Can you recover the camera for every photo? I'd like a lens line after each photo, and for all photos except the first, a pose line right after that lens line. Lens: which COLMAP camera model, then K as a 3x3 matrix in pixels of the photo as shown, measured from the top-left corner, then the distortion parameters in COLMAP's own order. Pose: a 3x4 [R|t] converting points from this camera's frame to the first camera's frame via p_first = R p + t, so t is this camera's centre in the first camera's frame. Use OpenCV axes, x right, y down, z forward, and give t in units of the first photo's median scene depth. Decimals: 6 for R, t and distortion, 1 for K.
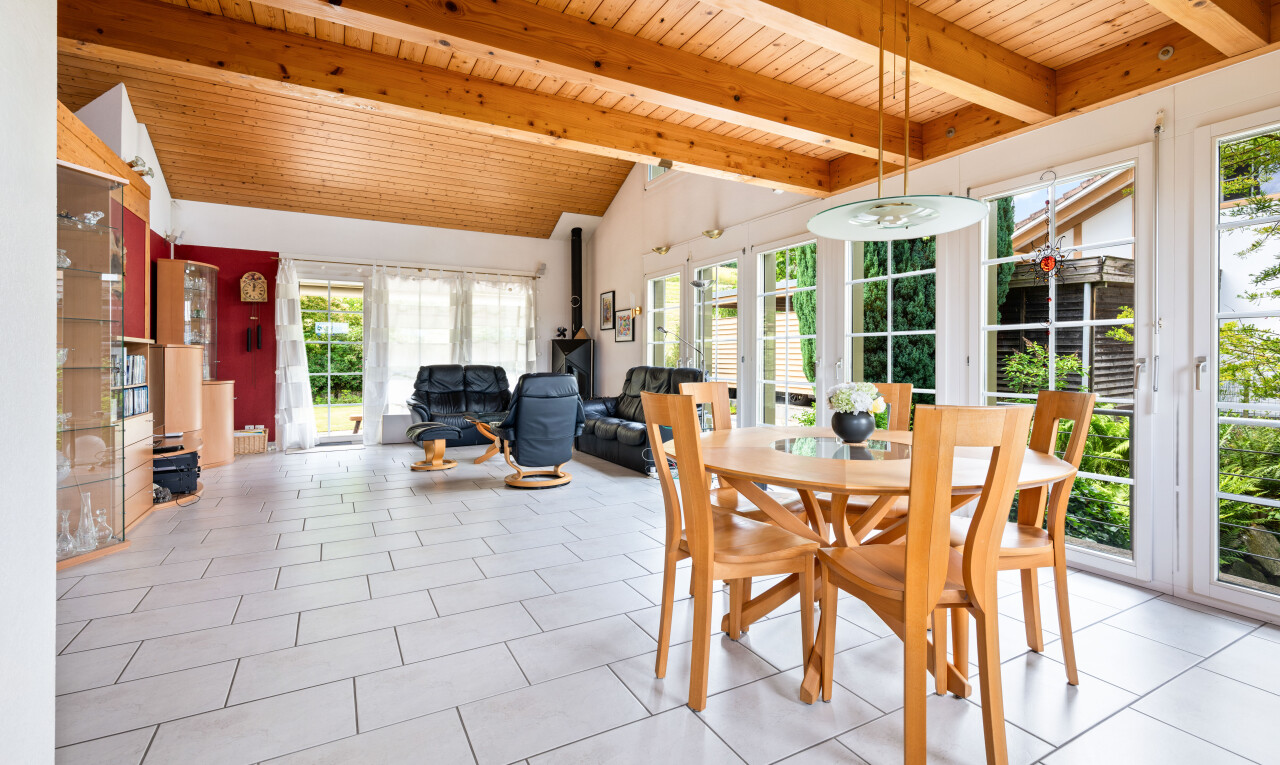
lens RADIAL K [[576.8, 0, 644.6], [0, 576.8, 359.1], [0, 0, 1]] dist [0.000845, 0.000053]
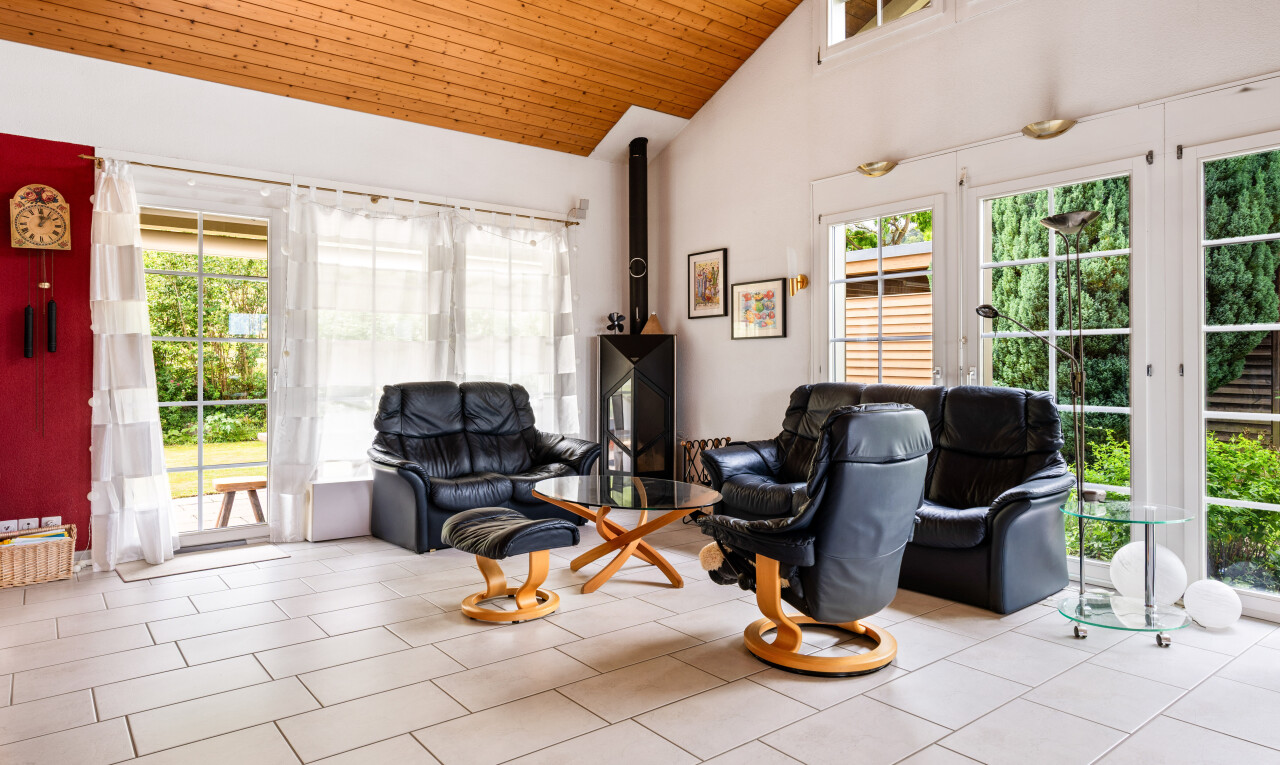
lens RADIAL K [[774.3, 0, 636.3], [0, 774.3, 361.8], [0, 0, 1]] dist [0.000546, 0.000159]
pose [[0.988013, -0.003180, 0.154340, -0.268075], [0.004067, 0.999977, -0.005431, -0.003768], [-0.154320, 0.005993, 0.988003, 0.279141]]
